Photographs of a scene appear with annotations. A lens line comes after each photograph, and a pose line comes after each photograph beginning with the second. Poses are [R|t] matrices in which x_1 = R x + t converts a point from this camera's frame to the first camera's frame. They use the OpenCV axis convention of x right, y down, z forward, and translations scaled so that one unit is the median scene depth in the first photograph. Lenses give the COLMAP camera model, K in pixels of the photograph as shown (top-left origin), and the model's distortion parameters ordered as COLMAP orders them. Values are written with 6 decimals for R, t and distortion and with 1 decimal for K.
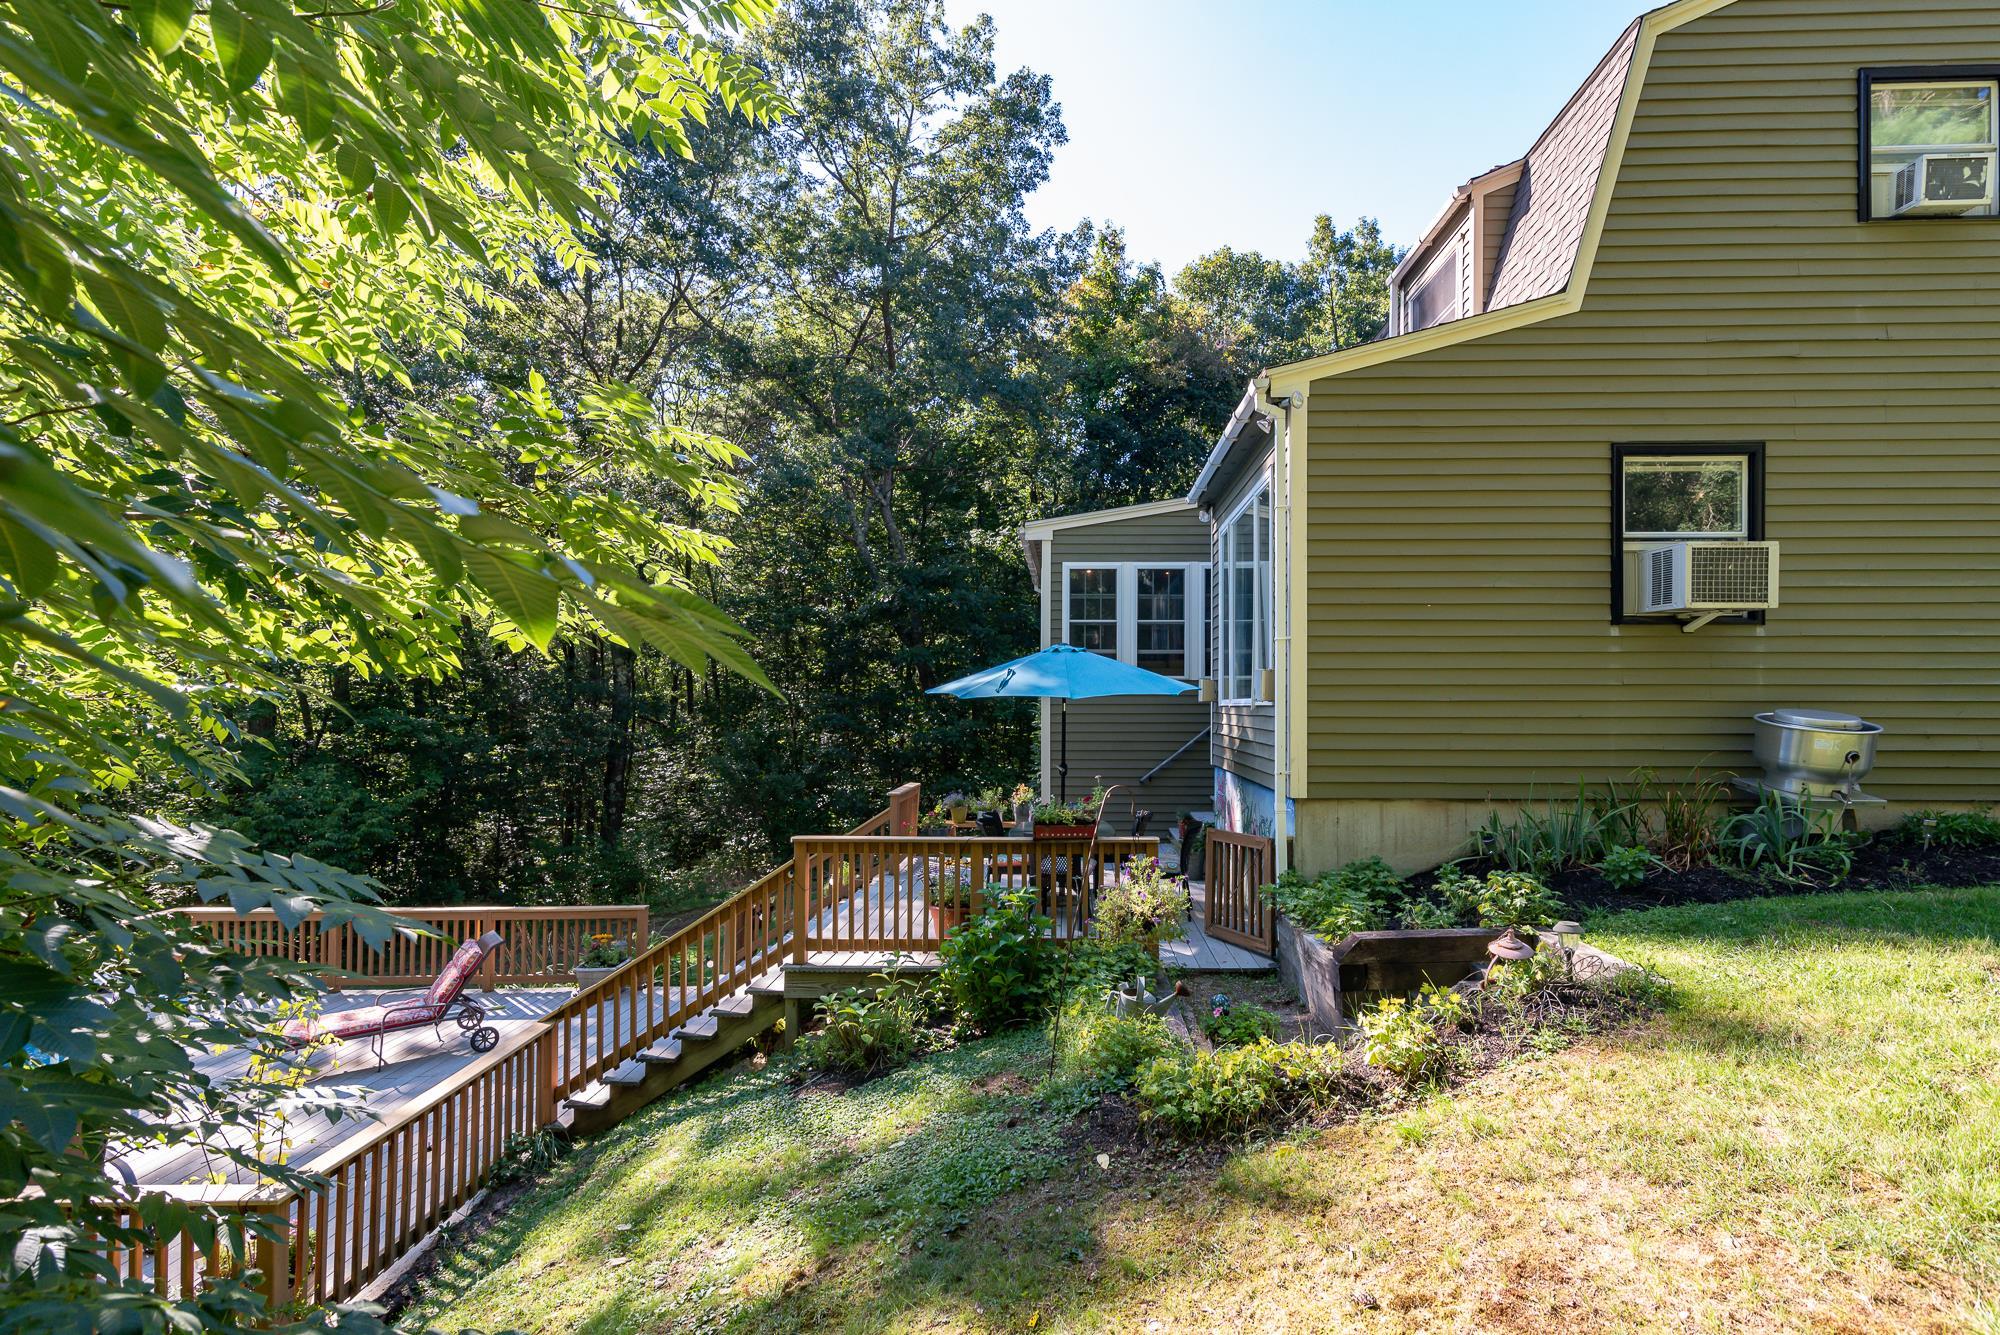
lens RADIAL K [[943.8, 0, 992.1], [0, 943.8, 661.5], [0, 0, 1]] dist [0.029327, 0.000051]
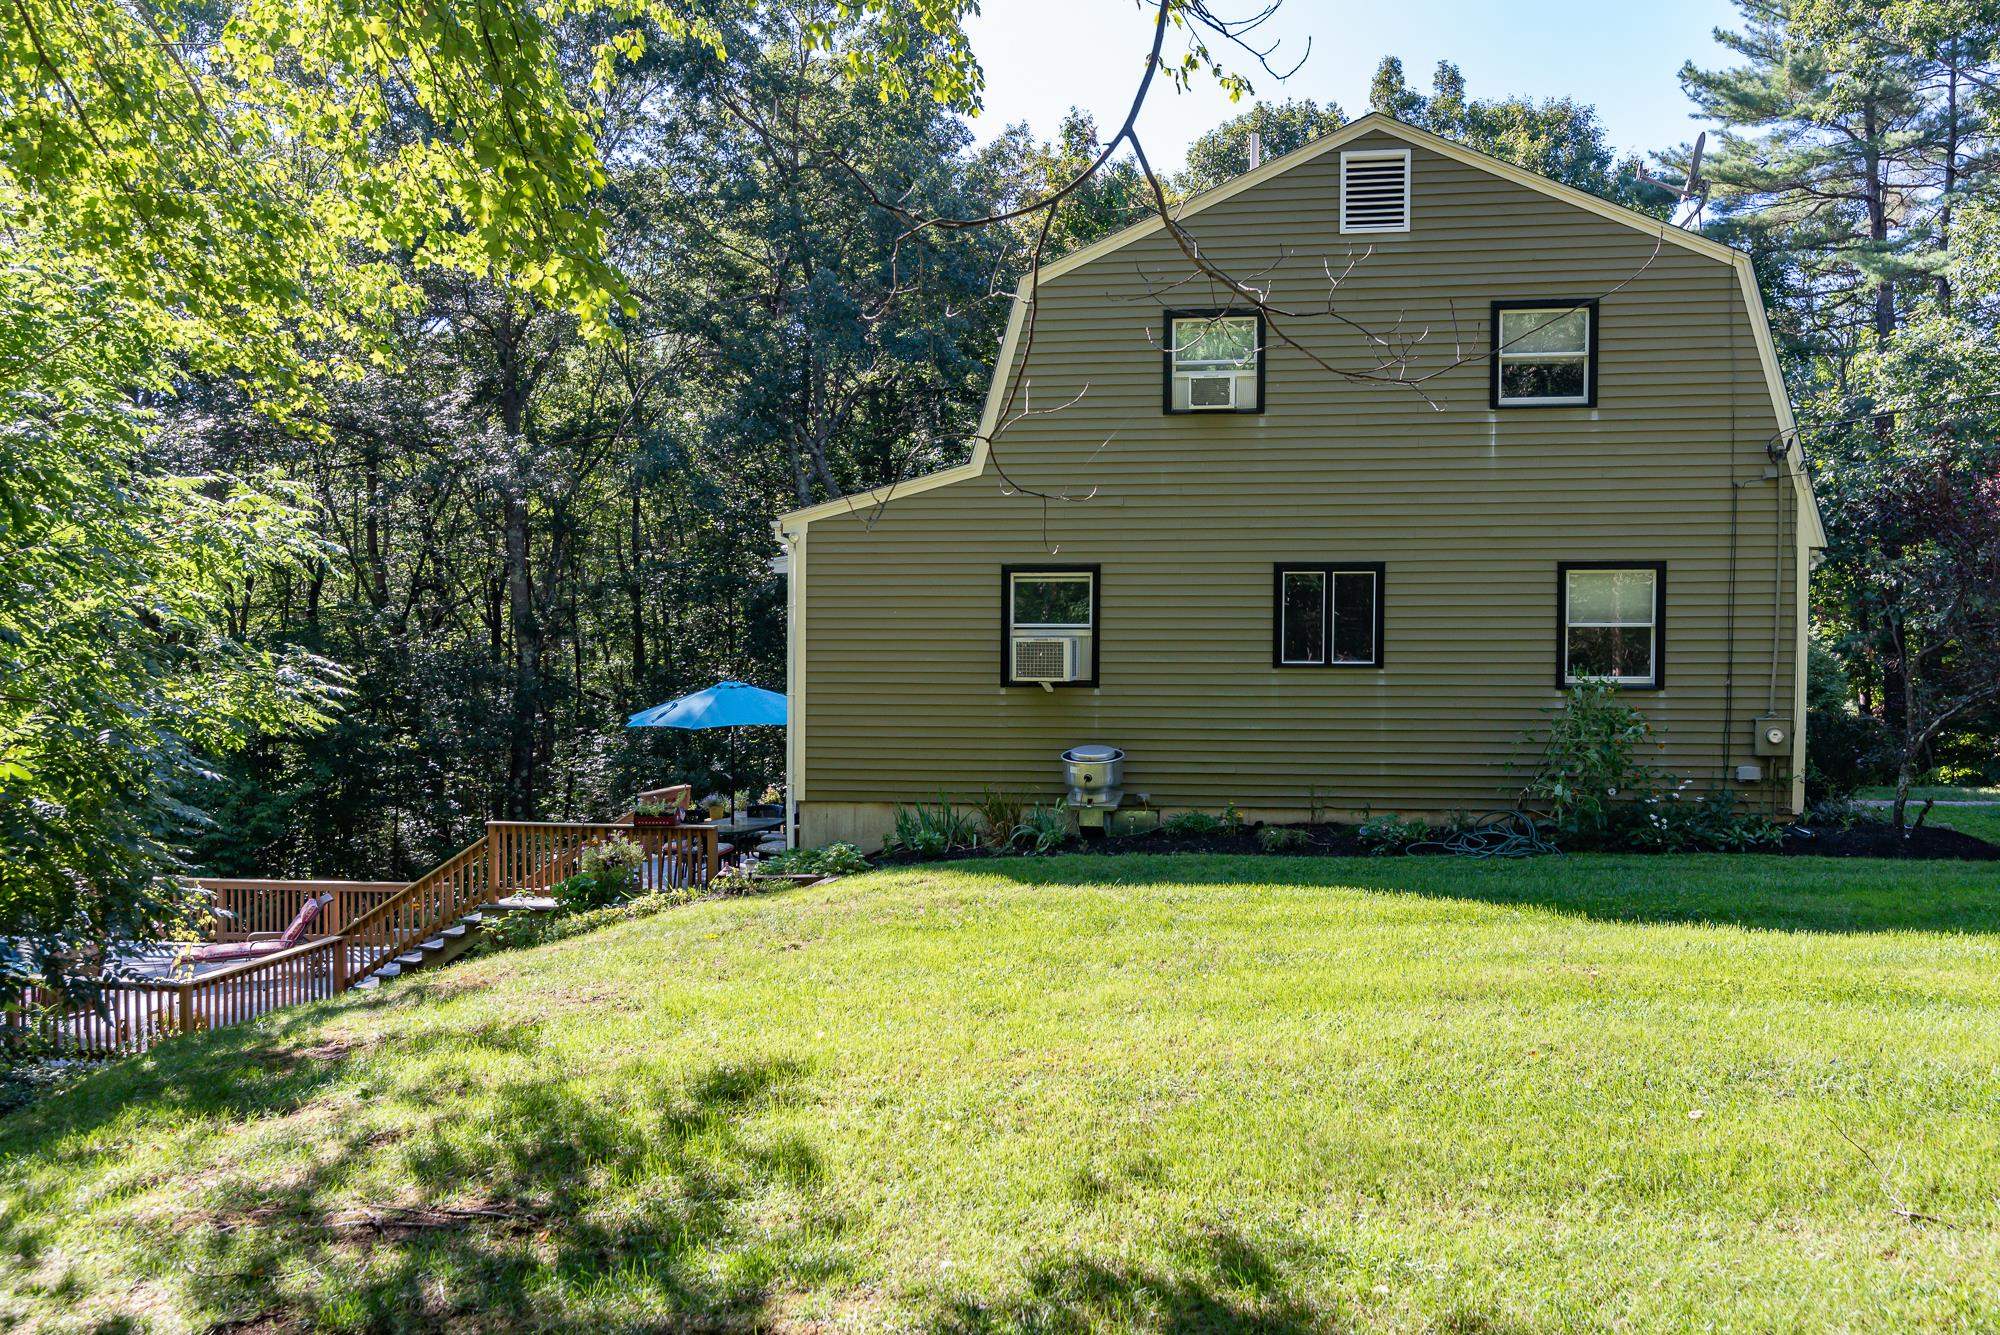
lens RADIAL K [[1456.5, 0, 1003.8], [0, 1456.5, 669.7], [0, 0, 1]] dist [0.011238, 0.001070]
pose [[0.992631, 0.003506, -0.121125, 0.918988], [0.002772, 0.998663, 0.051620, -0.180482], [0.121144, -0.051576, 0.991294, -1.236368]]
